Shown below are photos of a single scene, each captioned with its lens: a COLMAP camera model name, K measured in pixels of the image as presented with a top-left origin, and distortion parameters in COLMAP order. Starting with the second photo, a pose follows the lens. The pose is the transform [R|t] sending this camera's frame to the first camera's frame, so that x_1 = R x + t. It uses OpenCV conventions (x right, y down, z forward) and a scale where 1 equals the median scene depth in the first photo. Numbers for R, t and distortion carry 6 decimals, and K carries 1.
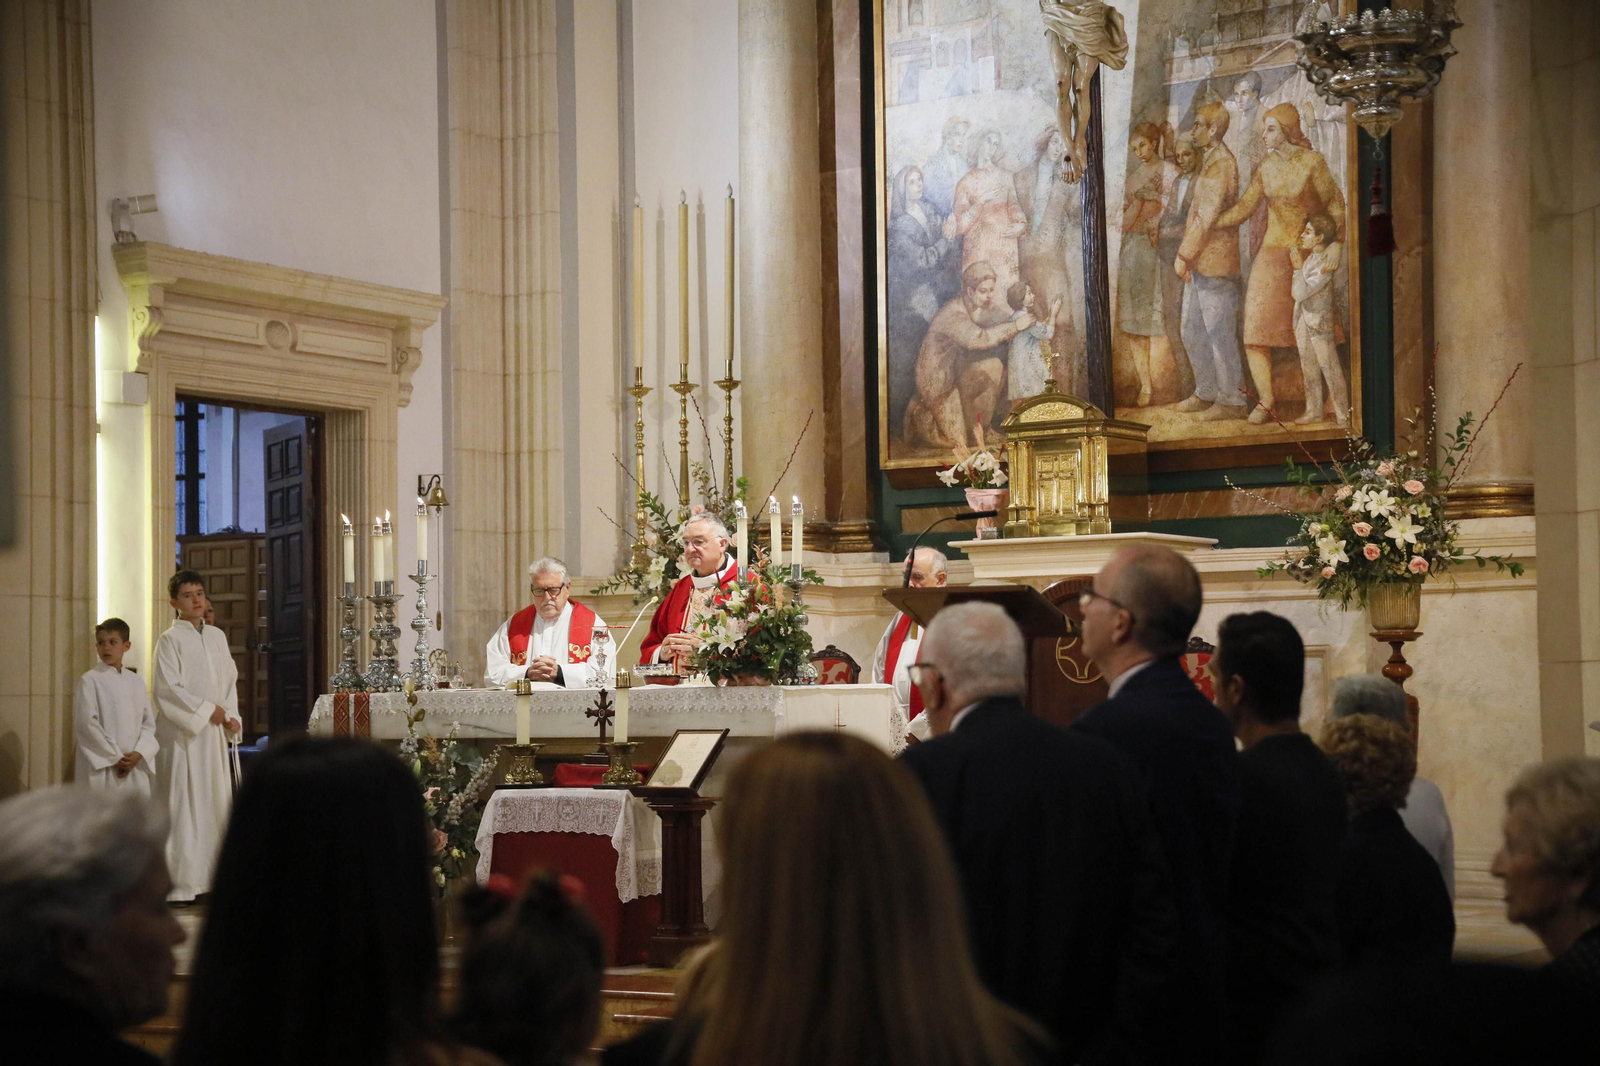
lens RADIAL K [[2873.9, 0, 791.8], [0, 2873.9, 532.2], [0, 0, 1]] dist [0.377153, 0.047550]
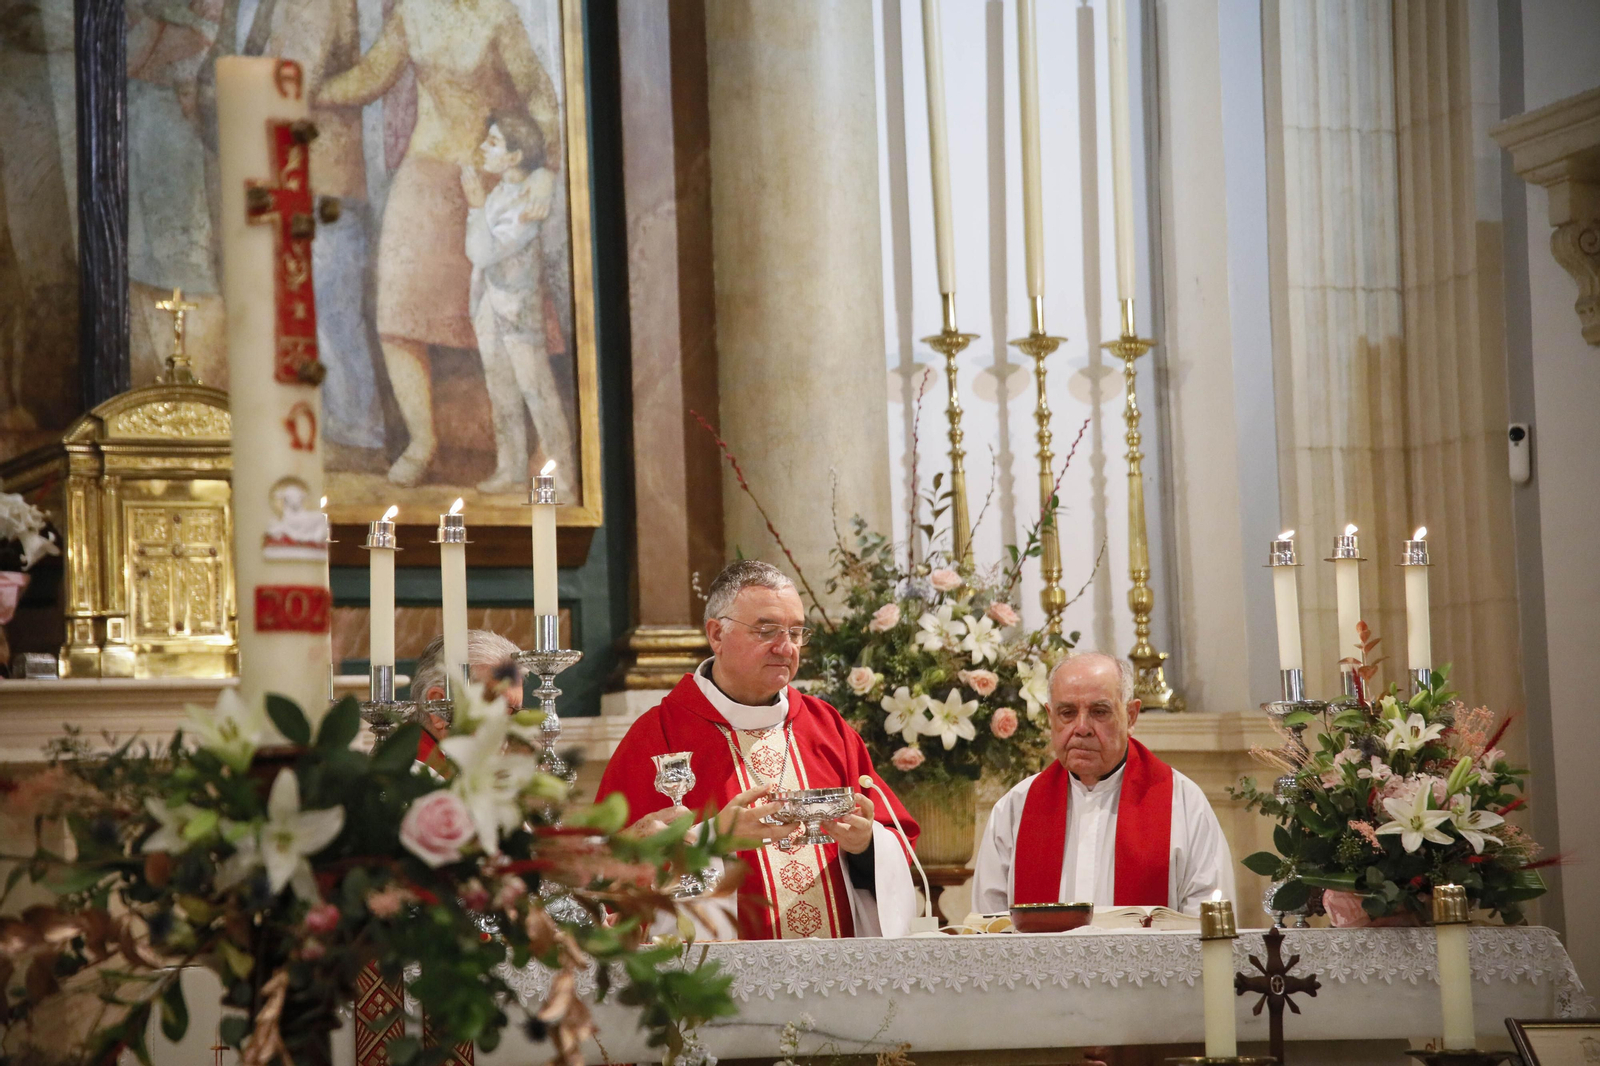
lens RADIAL K [[4541.0, 0, 800.0], [0, 4541.0, 533.0], [0, 0, 1]] dist [0.716301, 0.800598]
pose [[0.532591, 0.079840, 0.842599, -0.474982], [-0.018209, 0.996391, -0.082903, 0.036836], [-0.846177, 0.028811, 0.532123, 0.471487]]
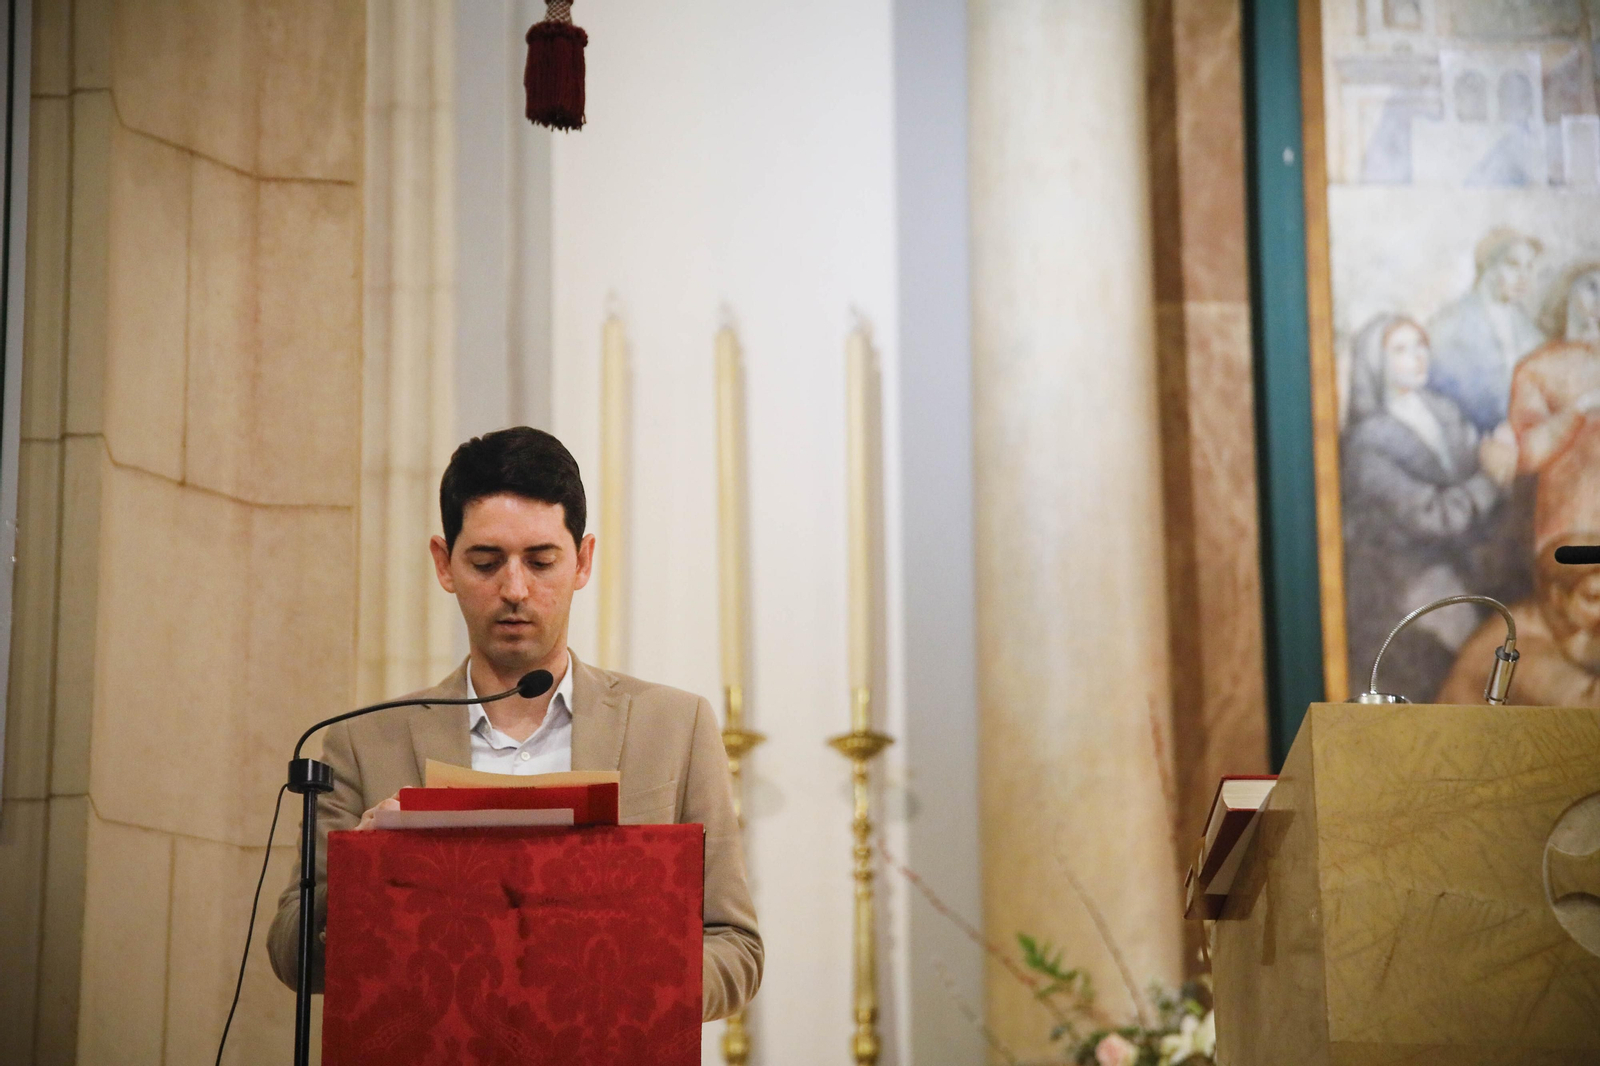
lens RADIAL K [[4349.8, 0, 800.0], [0, 4349.8, 533.0], [0, 0, 1]] dist [0.601336, 0.078312]
pose [[0.786360, 0.178325, 0.591471, -0.447277], [-0.035689, 0.968946, -0.244683, 0.081737], [-0.616737, 0.171300, 0.768305, 0.543785]]
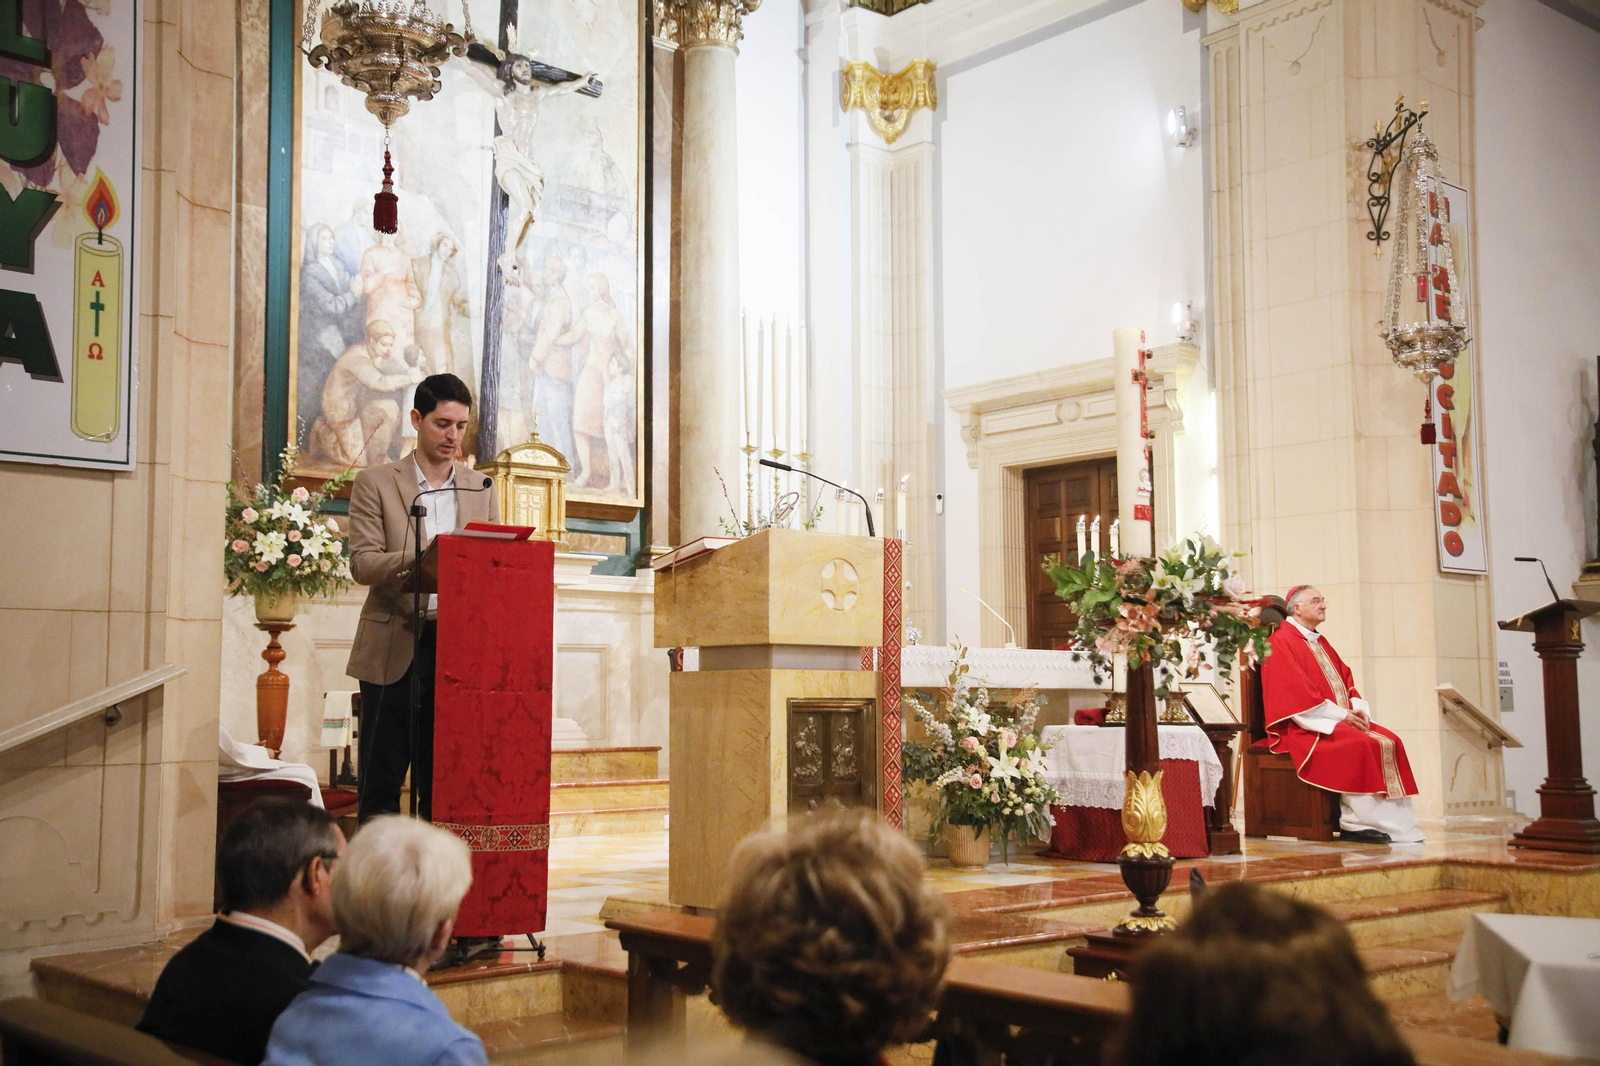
lens RADIAL K [[1706.3, 0, 798.3], [0, 1706.3, 539.6], [0, 0, 1]] dist [0.012472, 0.268040]
pose [[0.261972, 0.106305, 0.959203, -0.578310], [-0.054108, 0.993969, -0.095381, 0.058824], [-0.963557, -0.026914, 0.266144, 0.639235]]
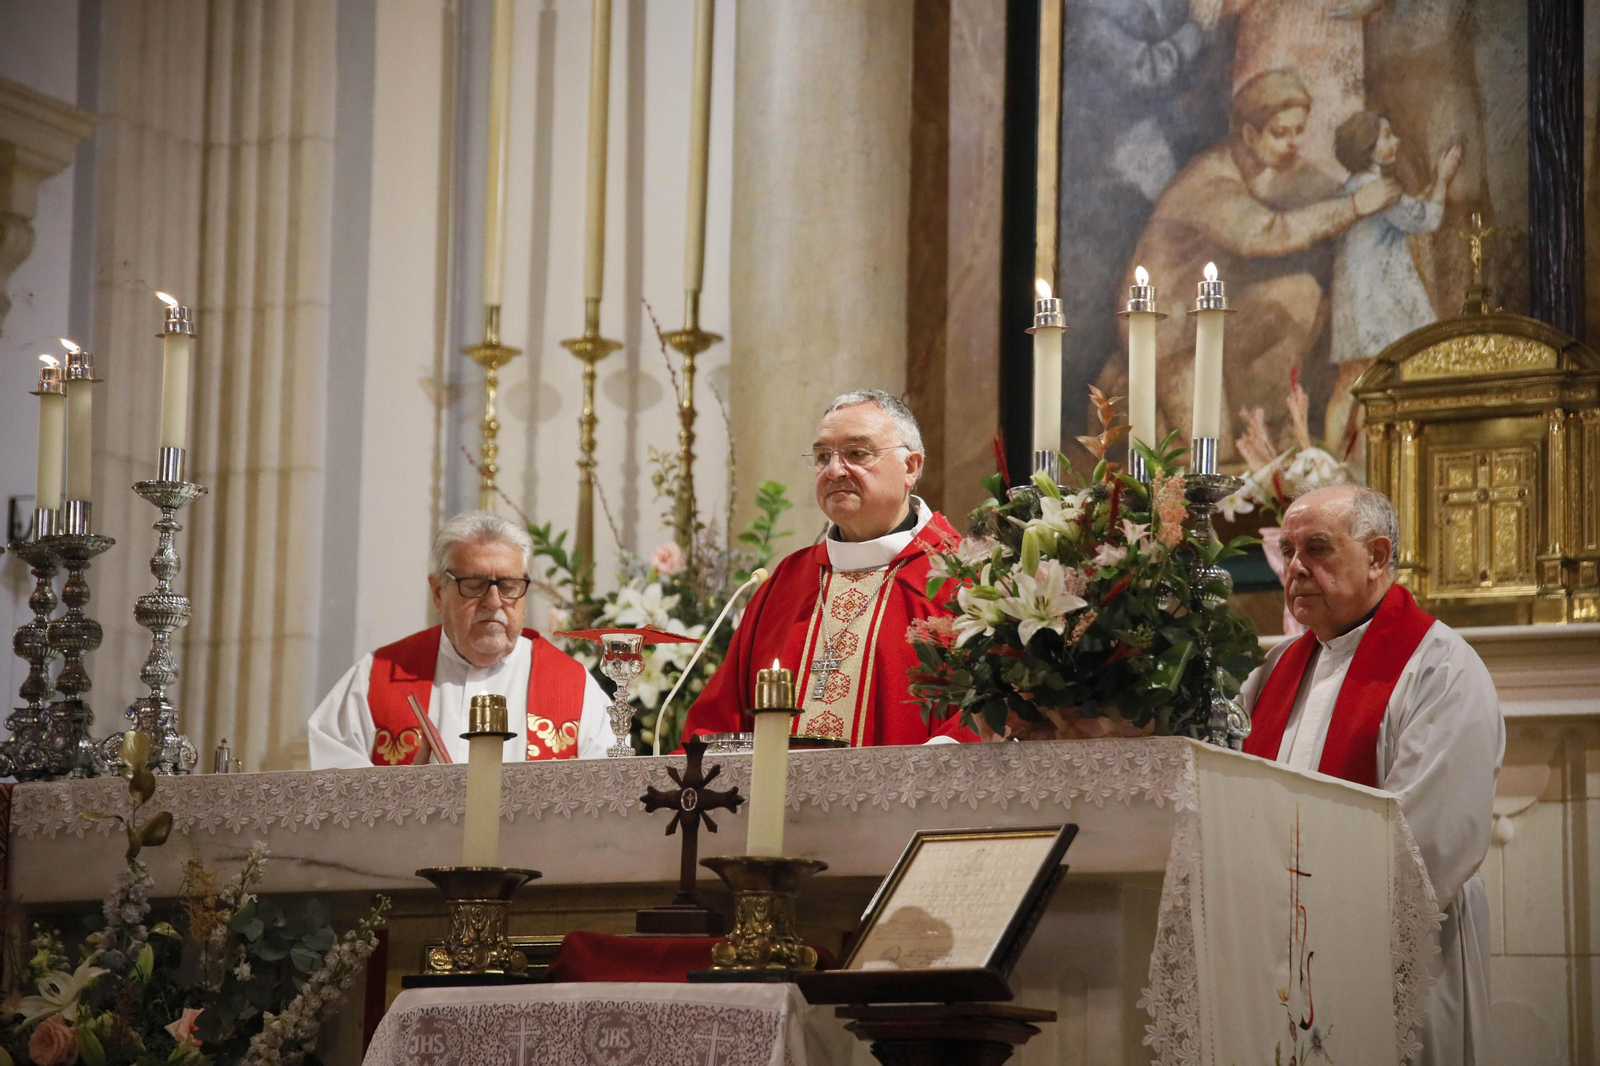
lens RADIAL K [[4541.0, 0, 800.0], [0, 4541.0, 533.0], [0, 0, 1]] dist [0.716301, 0.800598]
pose [[0.995241, 0.049238, 0.084088, -0.070536], [-0.040453, 0.993843, -0.103149, 0.060803], [-0.088649, 0.099256, 0.991105, 0.278528]]
